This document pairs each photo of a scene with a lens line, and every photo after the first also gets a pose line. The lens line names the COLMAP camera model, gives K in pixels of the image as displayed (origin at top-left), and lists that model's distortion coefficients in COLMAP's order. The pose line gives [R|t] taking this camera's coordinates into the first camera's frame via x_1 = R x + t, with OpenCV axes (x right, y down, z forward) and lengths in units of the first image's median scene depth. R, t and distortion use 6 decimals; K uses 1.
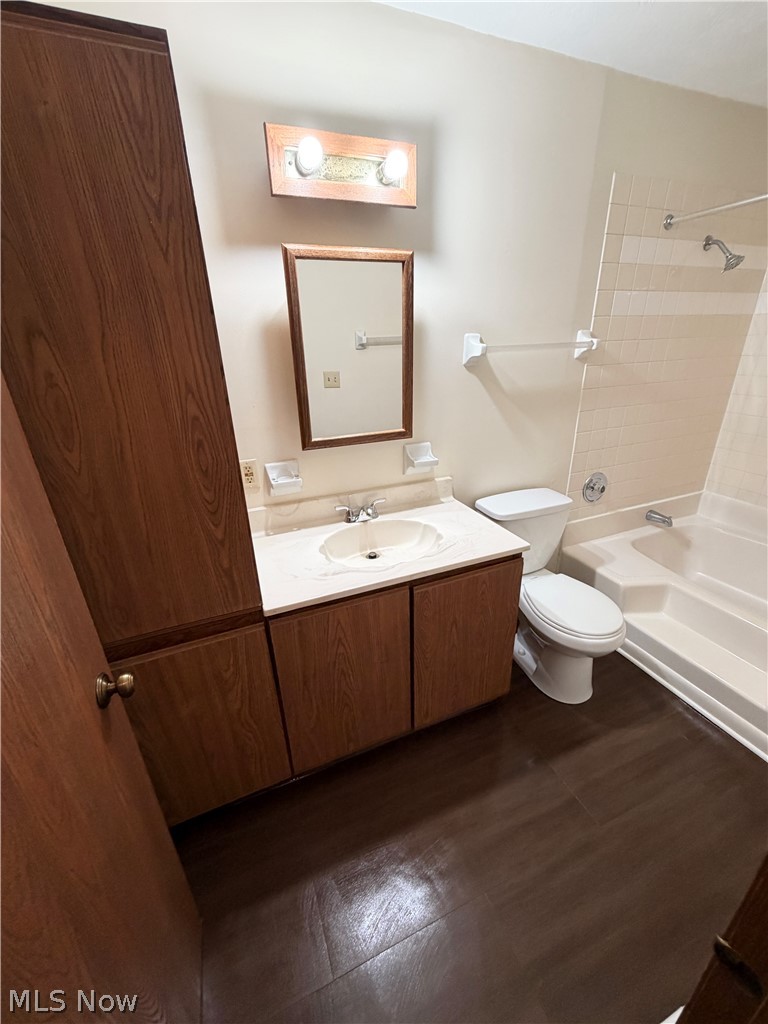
lens RADIAL K [[408.3, 0, 384.4], [0, 408.3, 508.2], [0, 0, 1]] dist [0.000407, -0.000003]
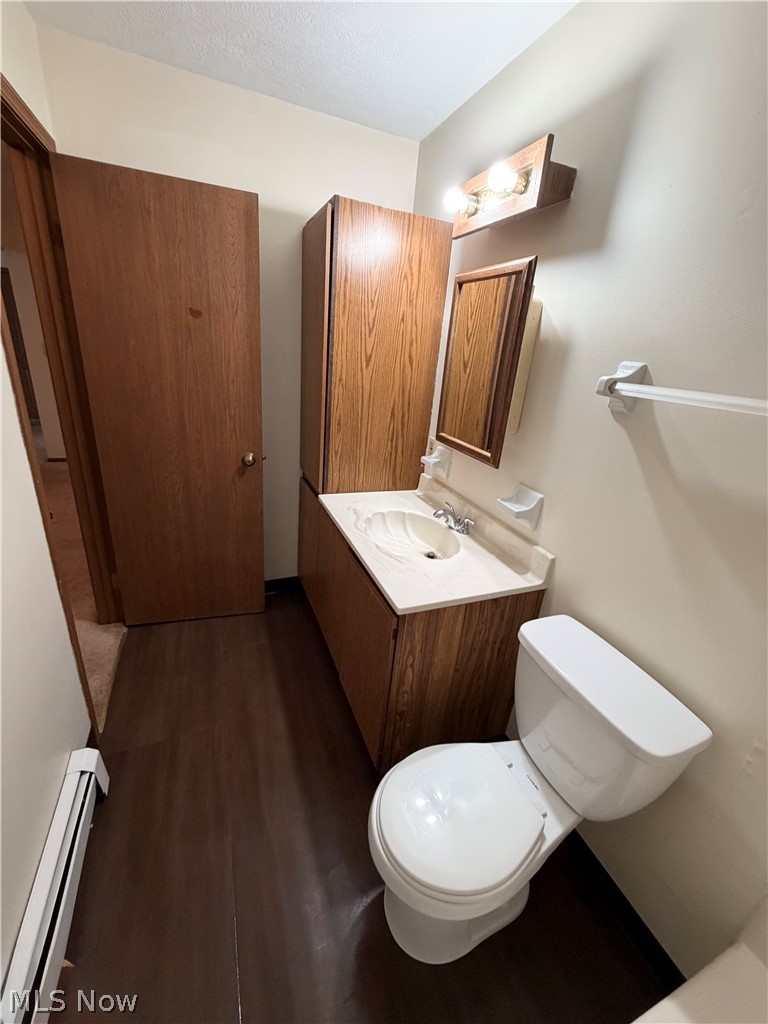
lens RADIAL K [[408.3, 0, 384.4], [0, 408.3, 508.2], [0, 0, 1]] dist [0.000407, -0.000003]
pose [[-0.007243, 0.389829, -0.920859, 0.822209], [-0.460114, 0.816310, 0.349189, -0.271236], [0.887830, 0.426230, 0.173453, 0.612125]]
